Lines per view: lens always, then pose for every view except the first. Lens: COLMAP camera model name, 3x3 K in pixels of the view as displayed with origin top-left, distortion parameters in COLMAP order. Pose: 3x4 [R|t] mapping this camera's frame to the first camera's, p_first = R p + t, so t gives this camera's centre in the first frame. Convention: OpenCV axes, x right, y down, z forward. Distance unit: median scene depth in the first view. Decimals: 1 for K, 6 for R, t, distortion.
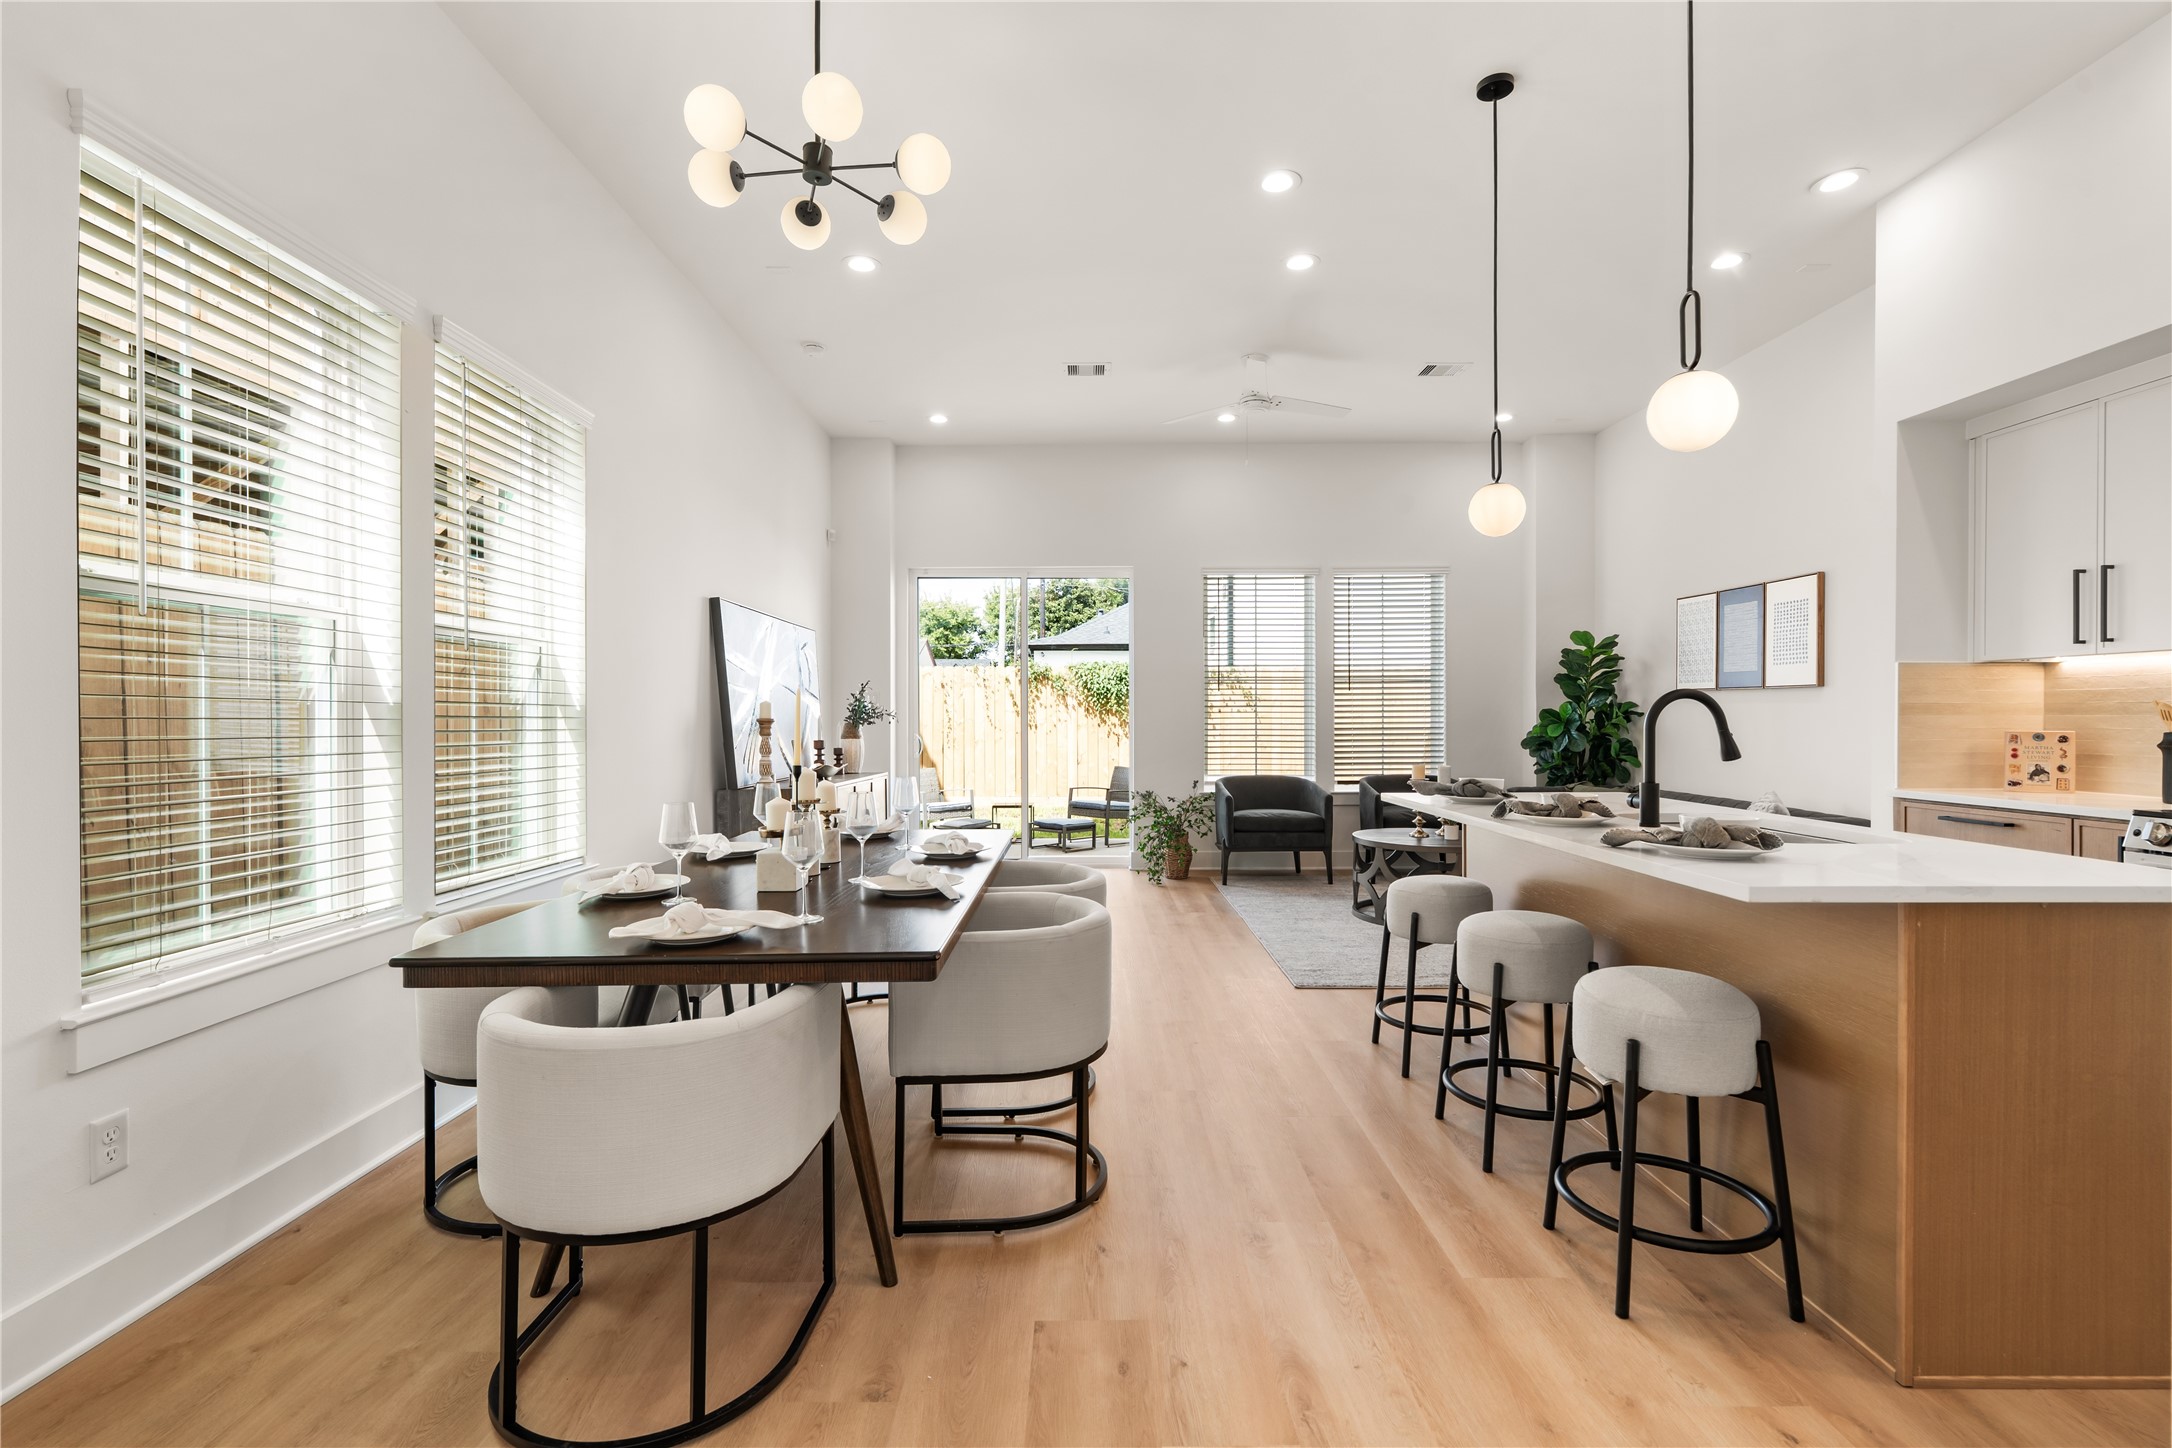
lens RADIAL K [[977.0, 0, 1083.4], [0, 977.0, 724.0], [0, 0, 1]] dist [-0.008005, 0.002123]
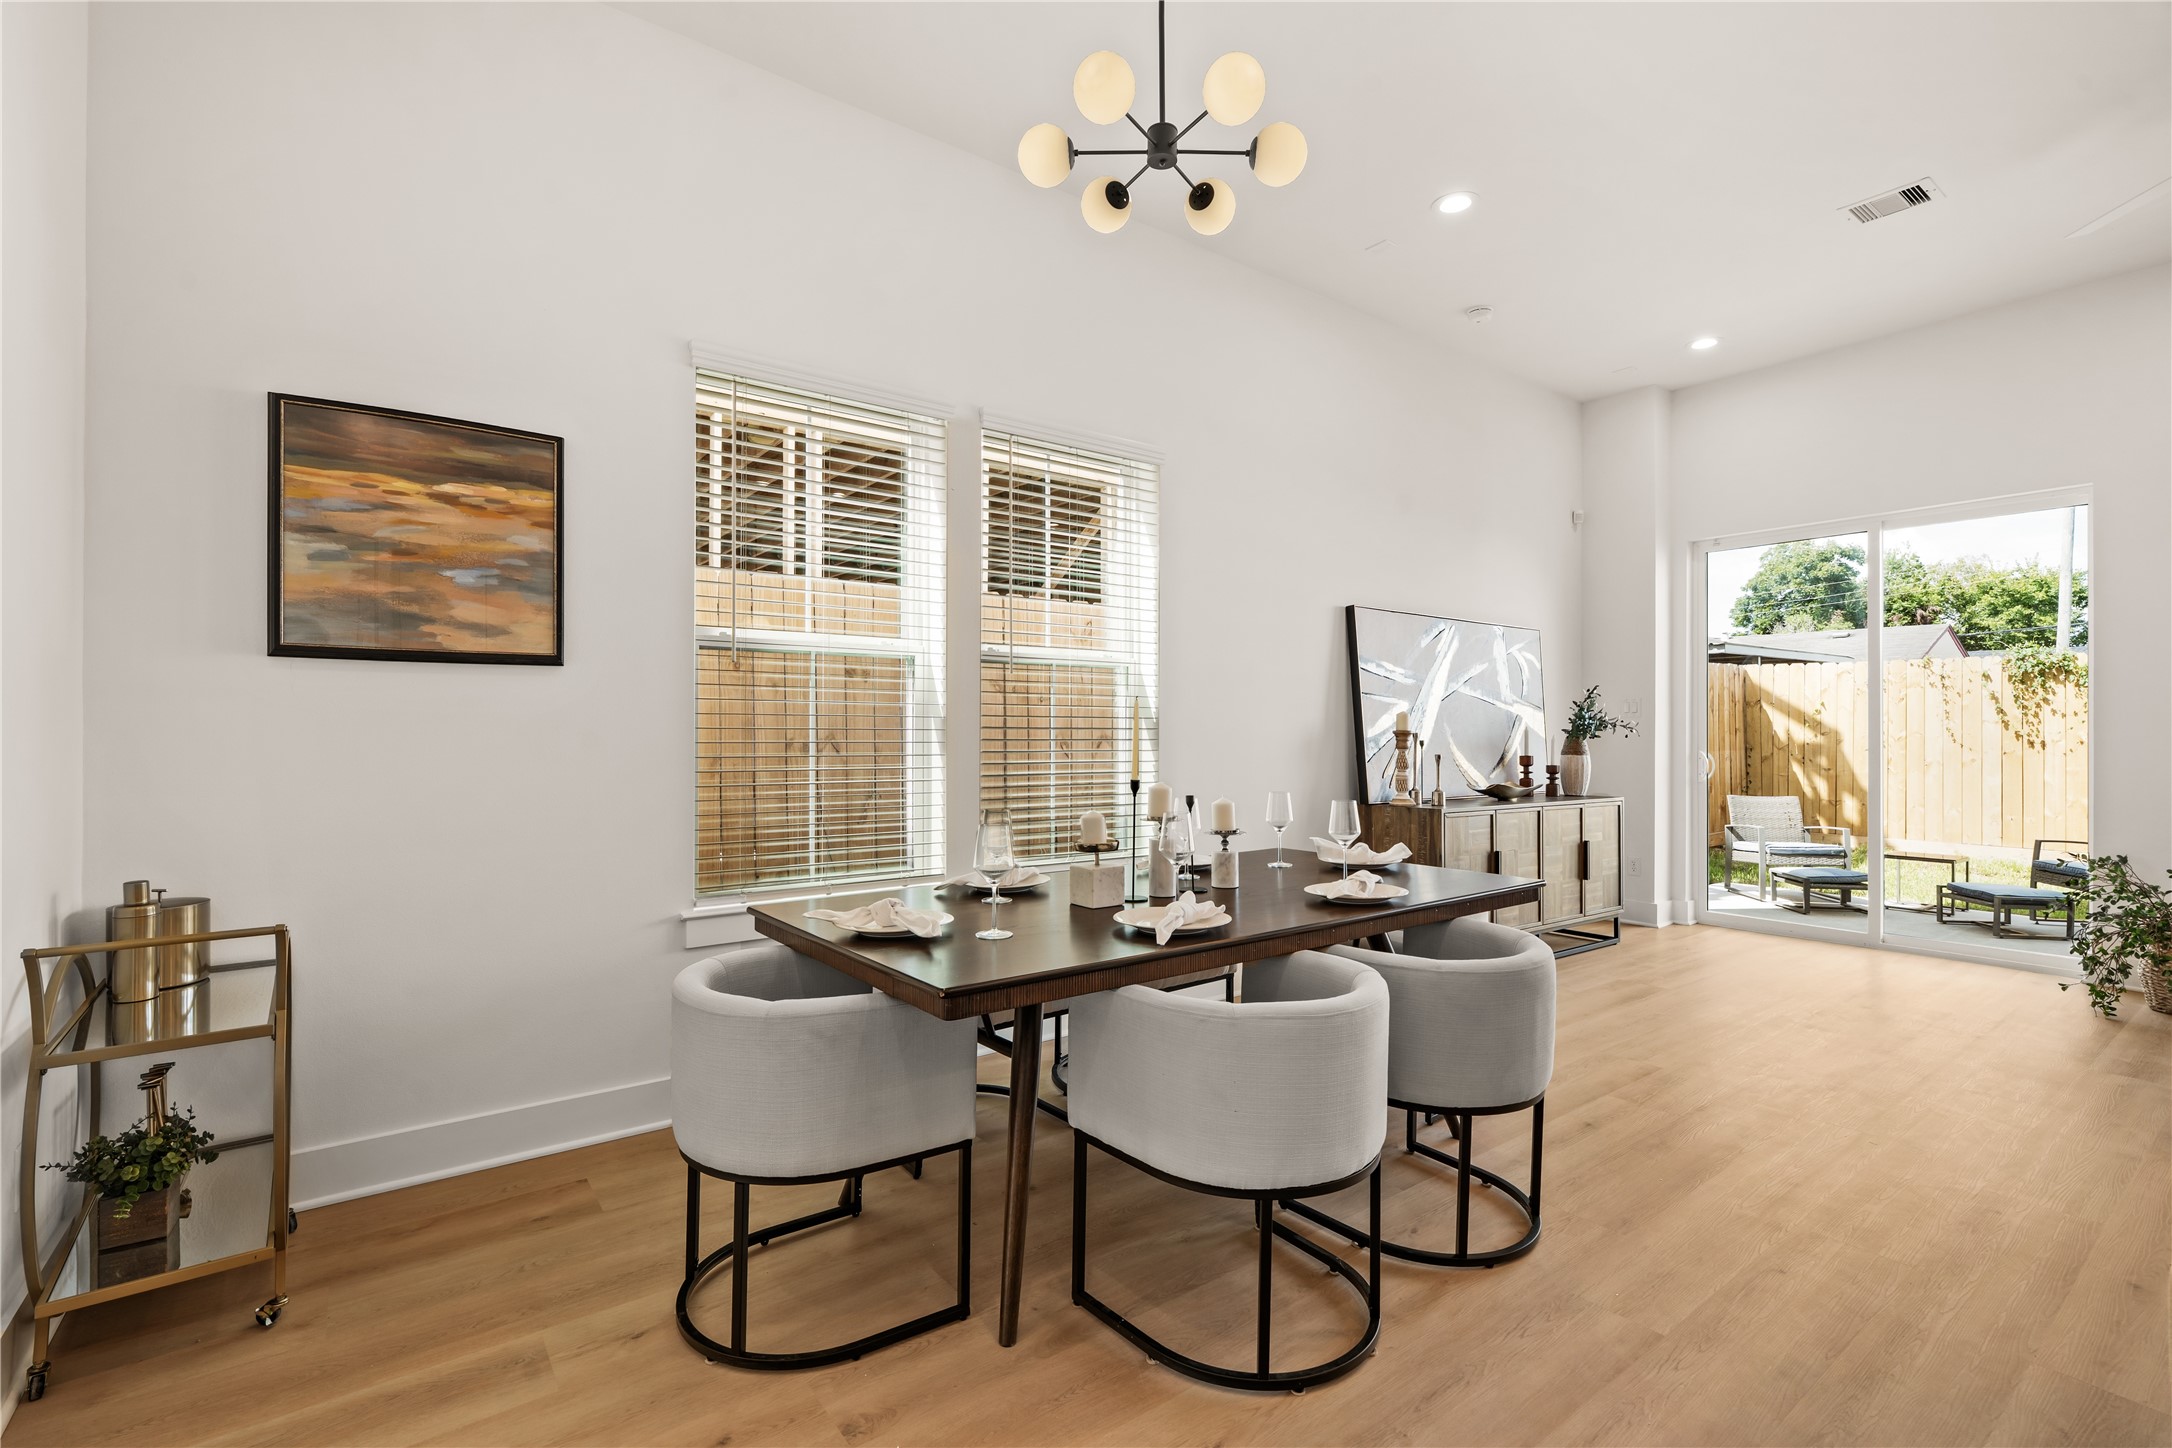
lens RADIAL K [[977.0, 0, 1090.0], [0, 977.0, 726.1], [0, 0, 1]] dist [-0.008005, 0.002123]
pose [[0.595921, 0.001713, -0.803041, 0.222202], [-0.008639, 0.999954, -0.004277, -0.002950], [0.802996, 0.009486, 0.595908, 0.191129]]
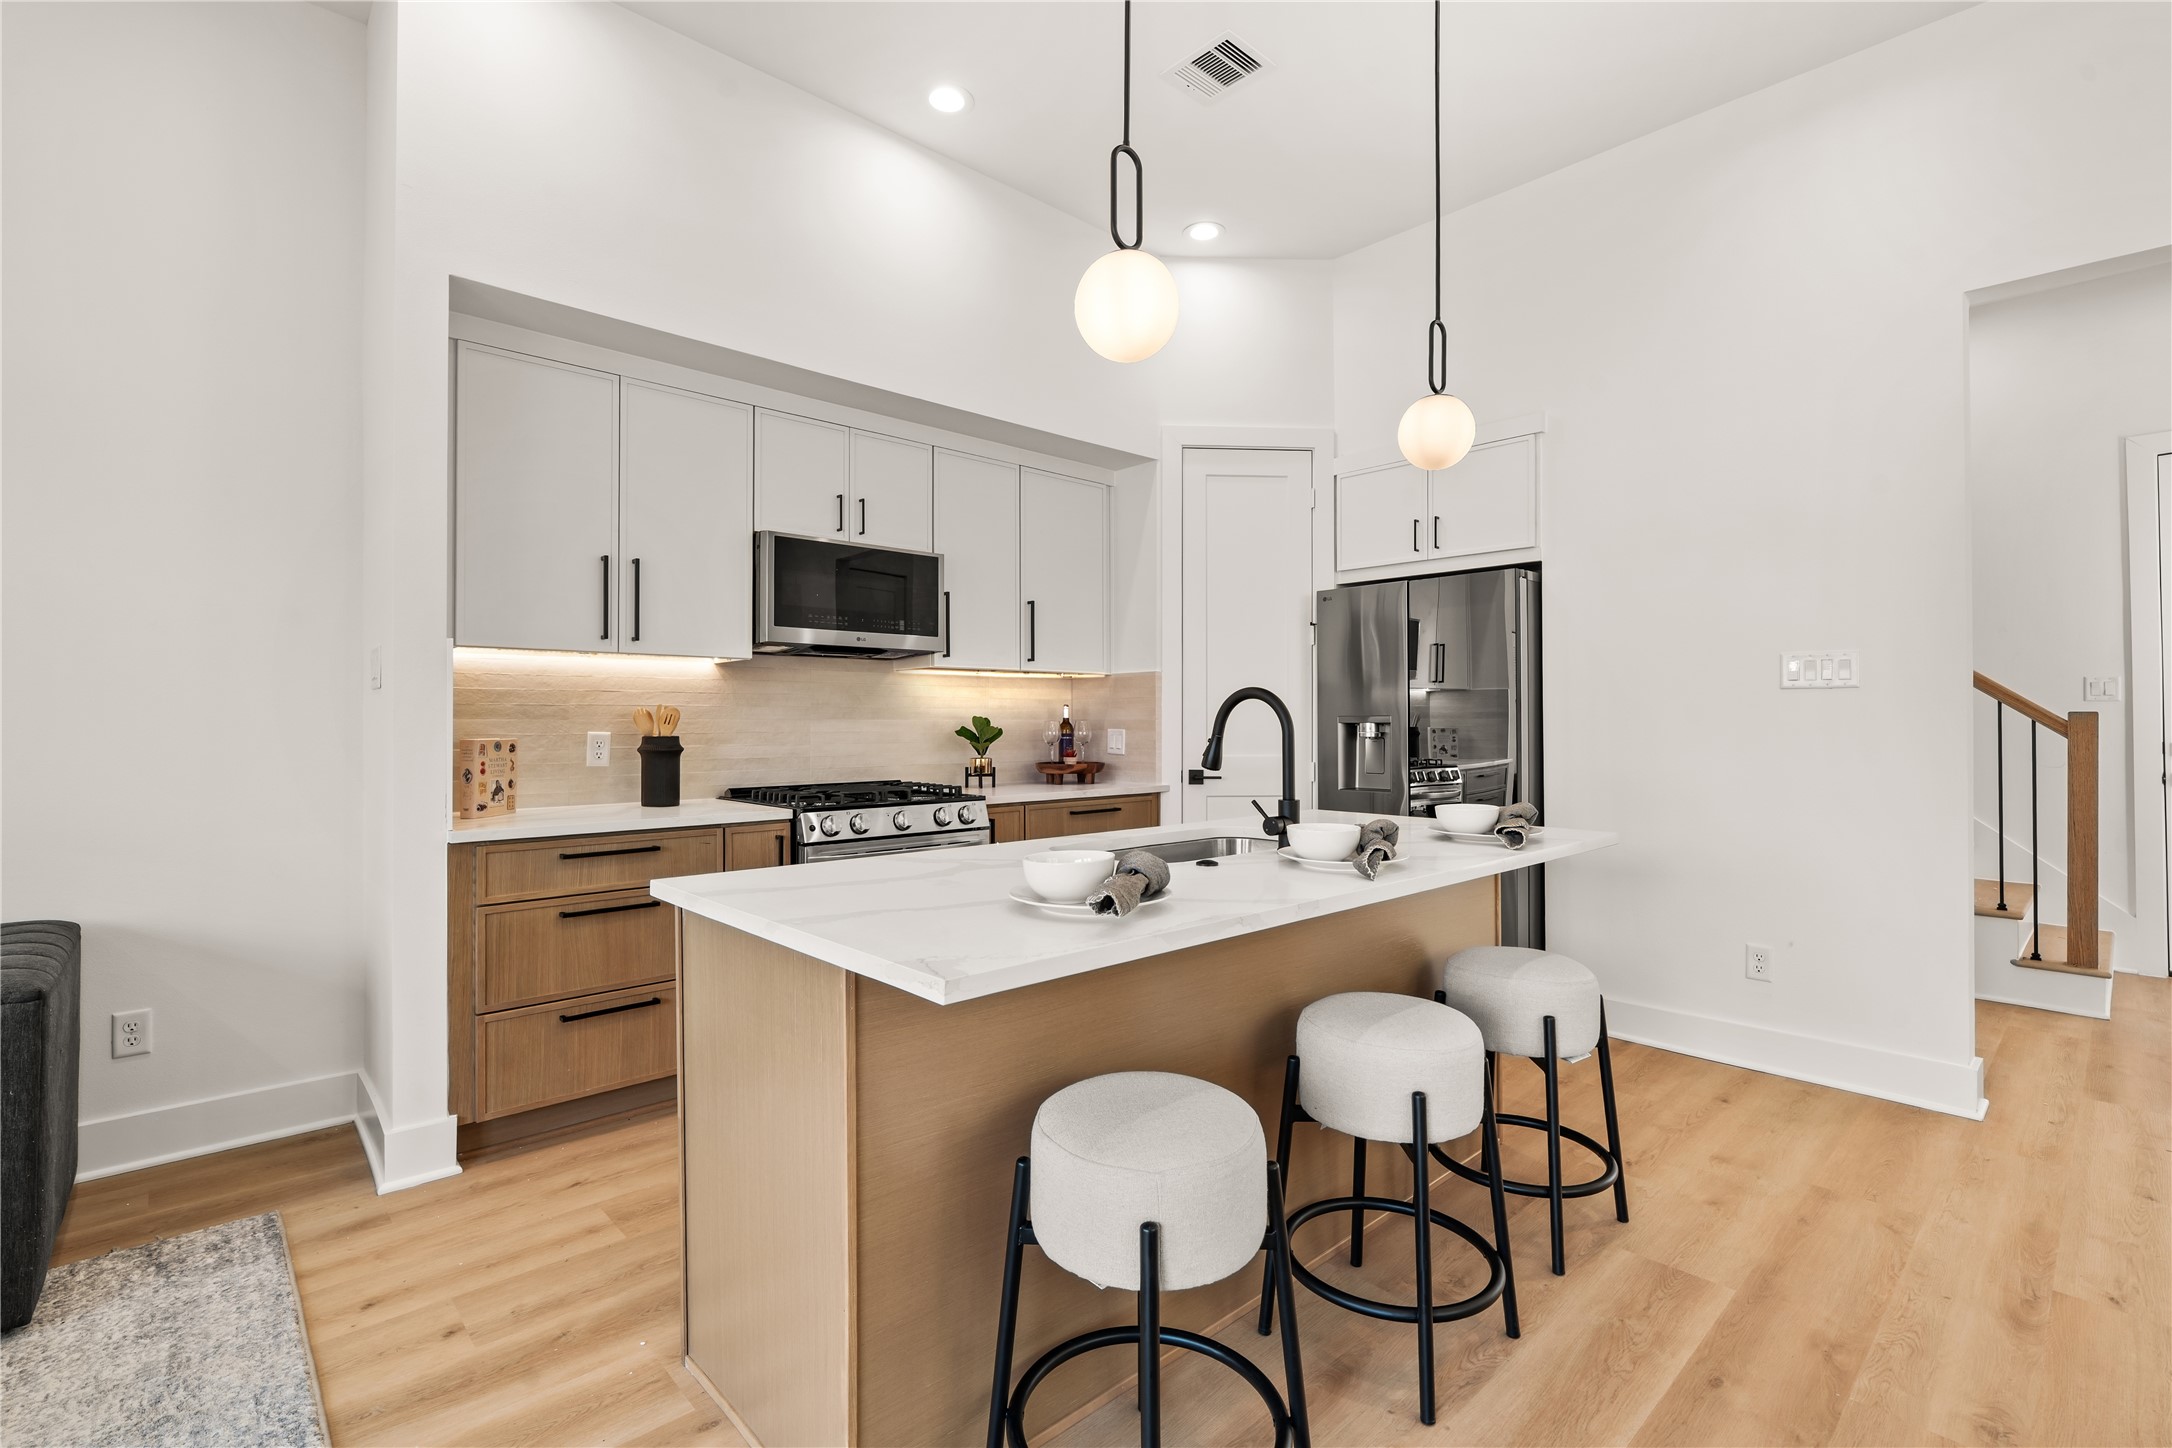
lens RADIAL K [[977.0, 0, 1097.1], [0, 977.0, 711.8], [0, 0, 1]] dist [-0.008005, 0.002123]
pose [[-0.683060, 0.005710, 0.730340, 0.040472], [0.005528, 0.999981, -0.002647, -0.006647], [-0.730341, 0.002229, -0.683079, 0.791196]]
